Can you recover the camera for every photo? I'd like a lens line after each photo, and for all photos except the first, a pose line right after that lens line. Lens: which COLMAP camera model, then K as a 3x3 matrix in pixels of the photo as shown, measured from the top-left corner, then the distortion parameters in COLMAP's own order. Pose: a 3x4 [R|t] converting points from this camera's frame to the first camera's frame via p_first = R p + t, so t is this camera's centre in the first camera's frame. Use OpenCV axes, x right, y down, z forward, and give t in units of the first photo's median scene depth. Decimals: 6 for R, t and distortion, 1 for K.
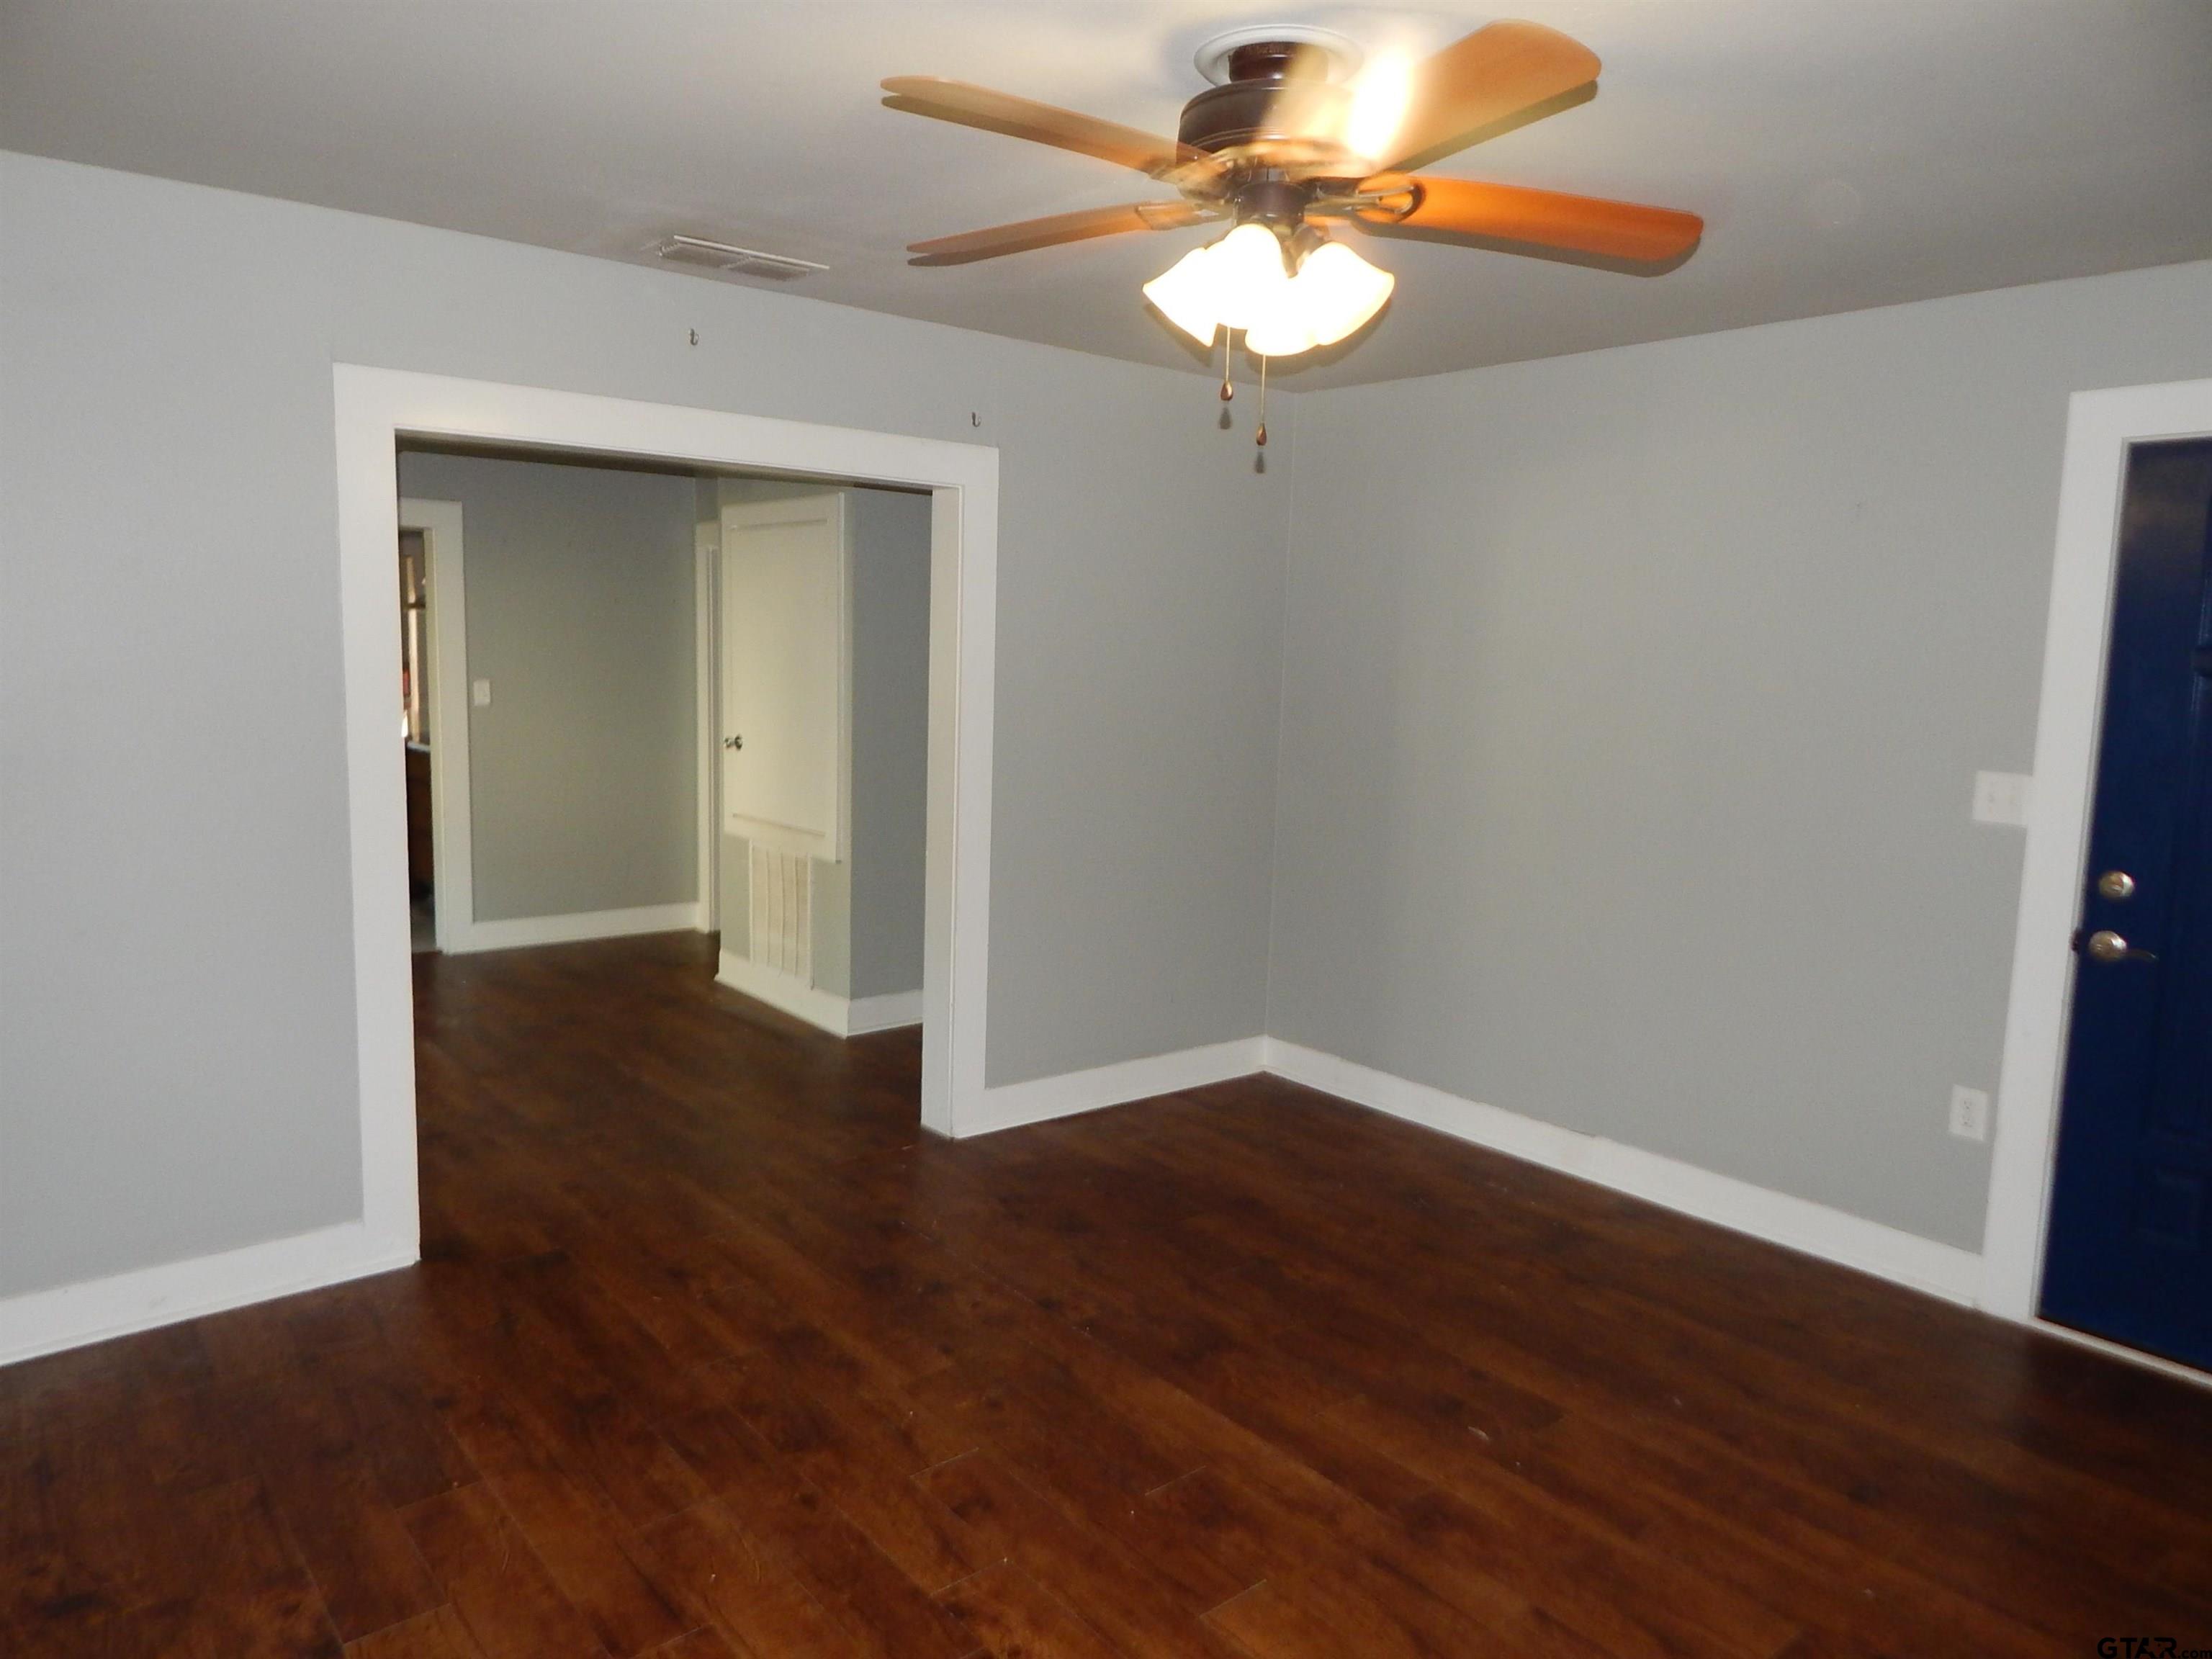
lens RADIAL K [[1434.4, 0, 1108.9], [0, 1434.4, 855.7], [0, 0, 1]] dist [0.000634, -0.000658]
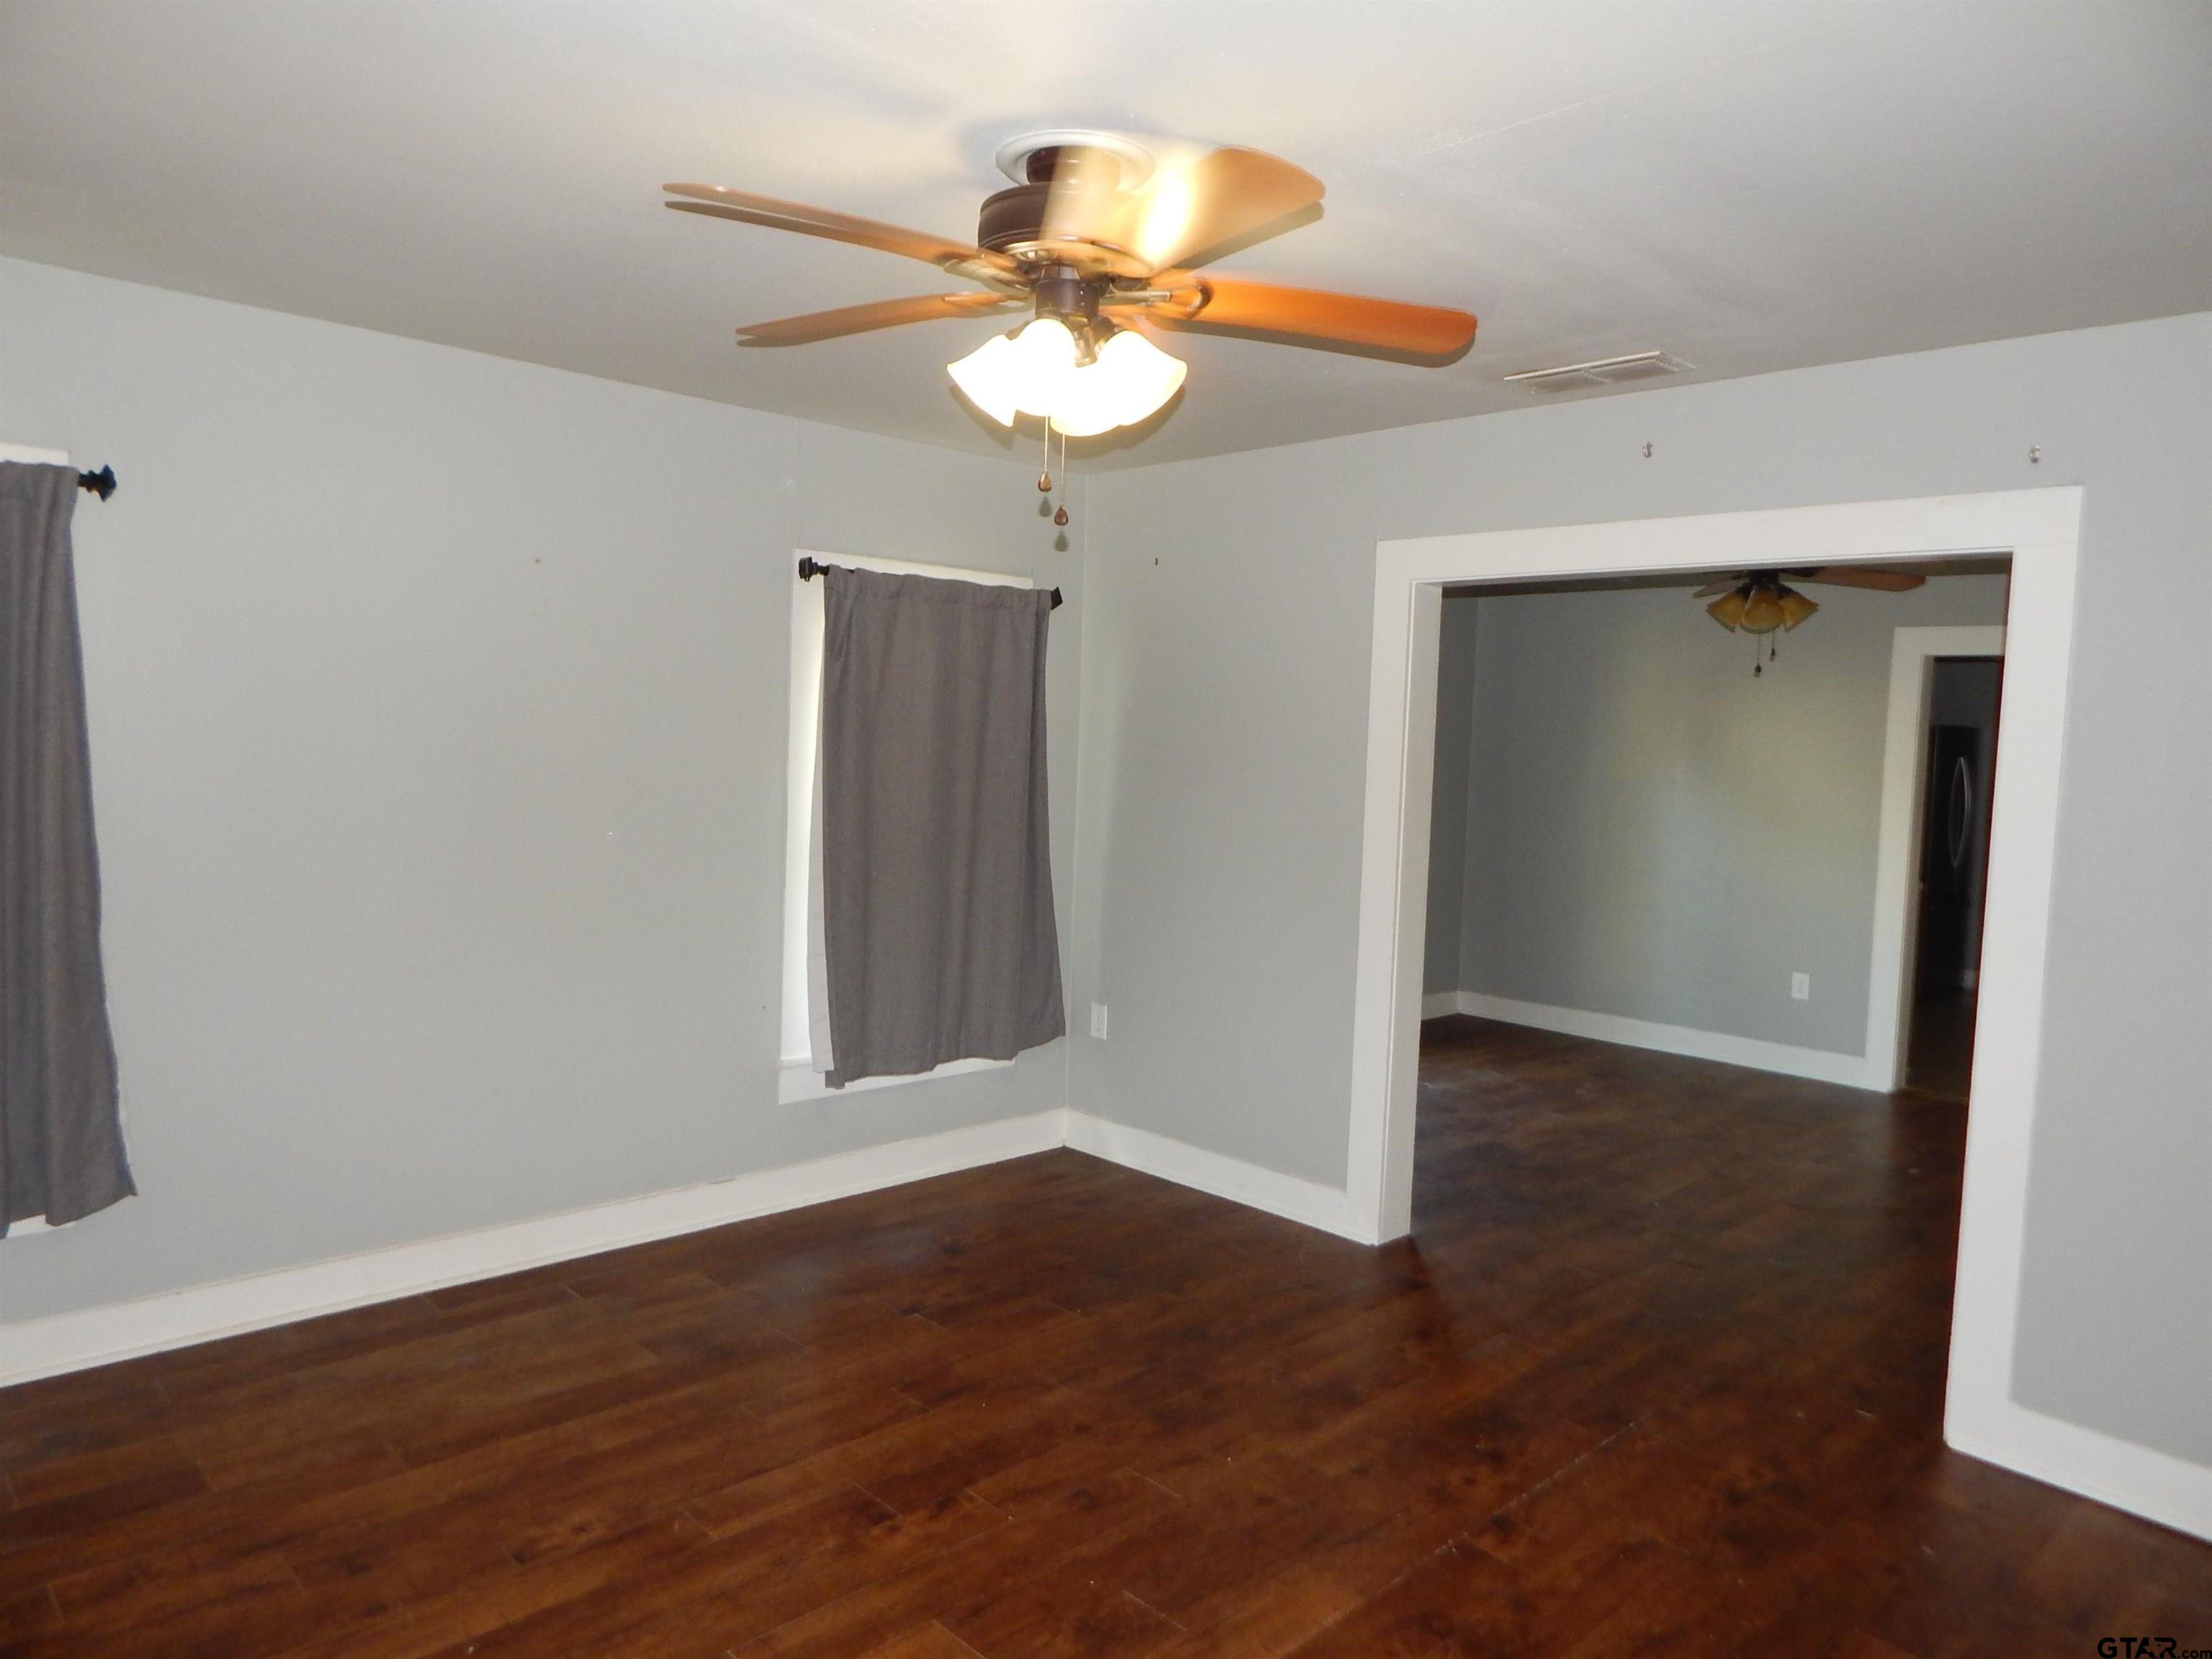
lens RADIAL K [[1463.3, 0, 1106.5], [0, 1463.3, 830.1], [0, 0, 1]] dist [0.008996, -0.003694]
pose [[0.078852, 0.050391, -0.995612, 0.990168], [-0.174186, 0.984054, 0.036011, -0.098800], [0.981551, 0.170582, 0.086372, 0.808745]]
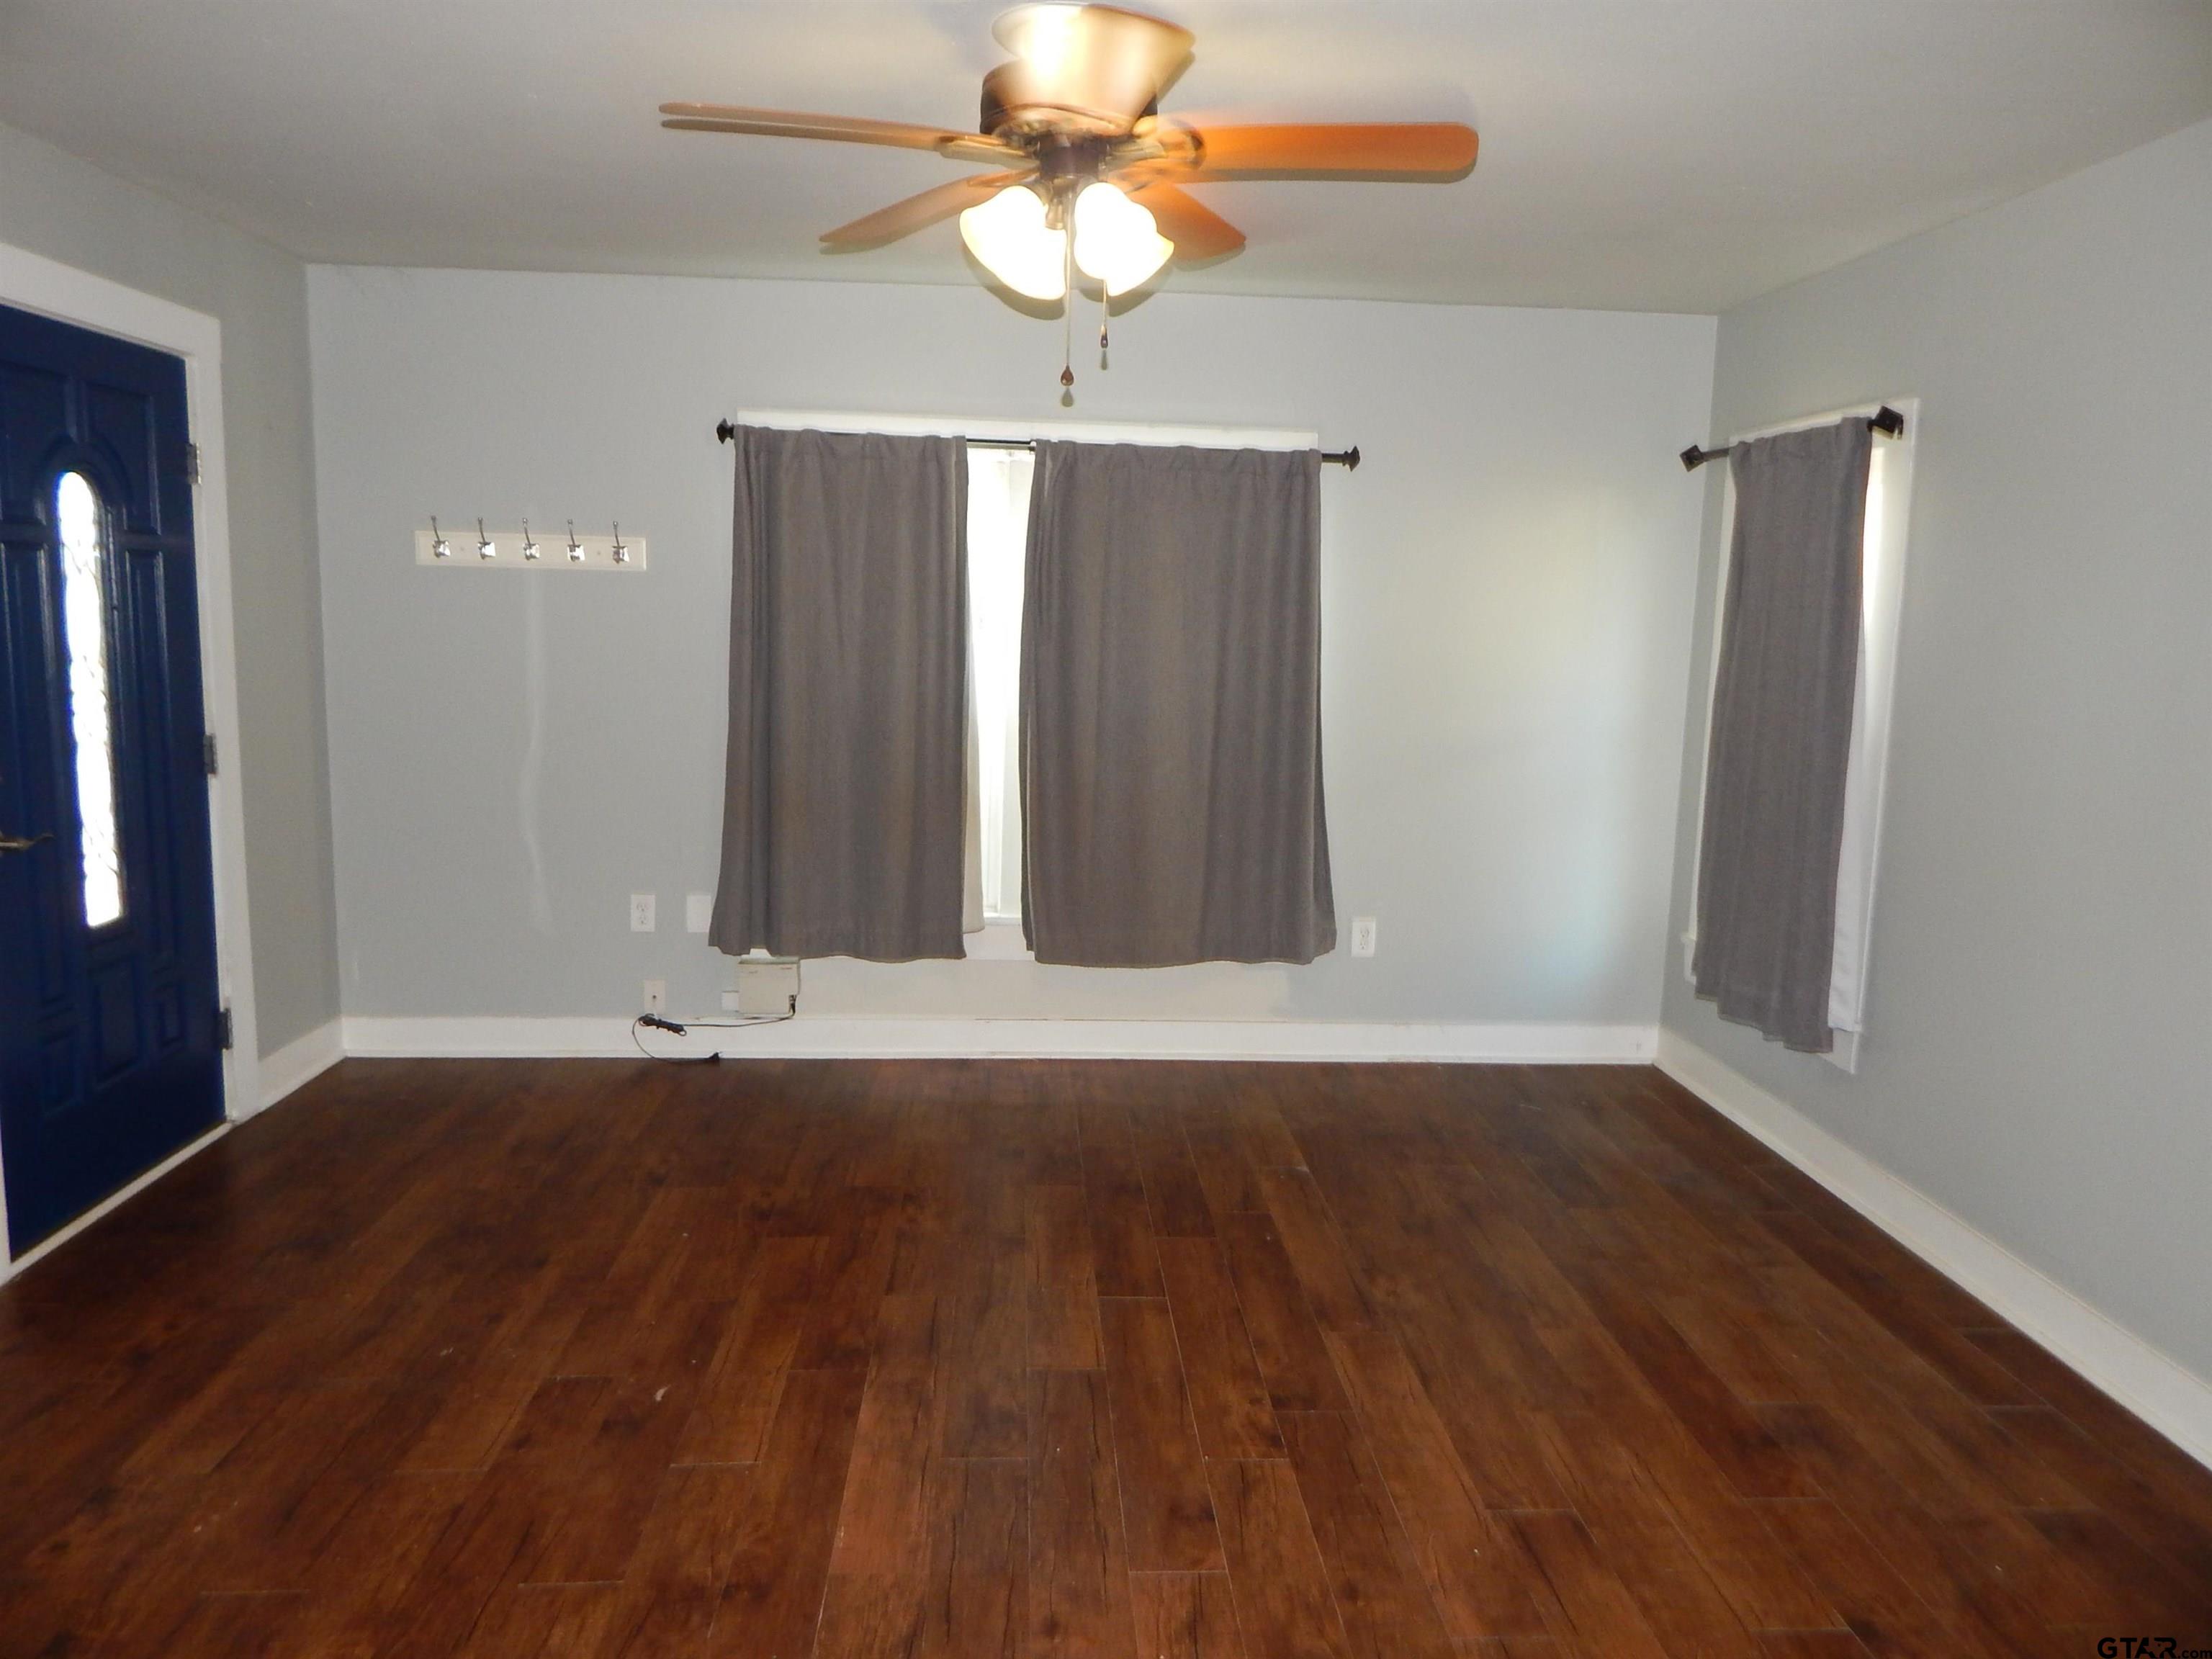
lens RADIAL K [[1505.0, 0, 1109.8], [0, 1505.0, 815.7], [0, 0, 1]] dist [-0.001564, 0.000055]
pose [[-0.807521, -0.132512, 0.574761, -0.534146], [0.029485, 0.964151, 0.263712, -0.226832], [-0.589101, 0.229900, -0.774665, 1.635031]]
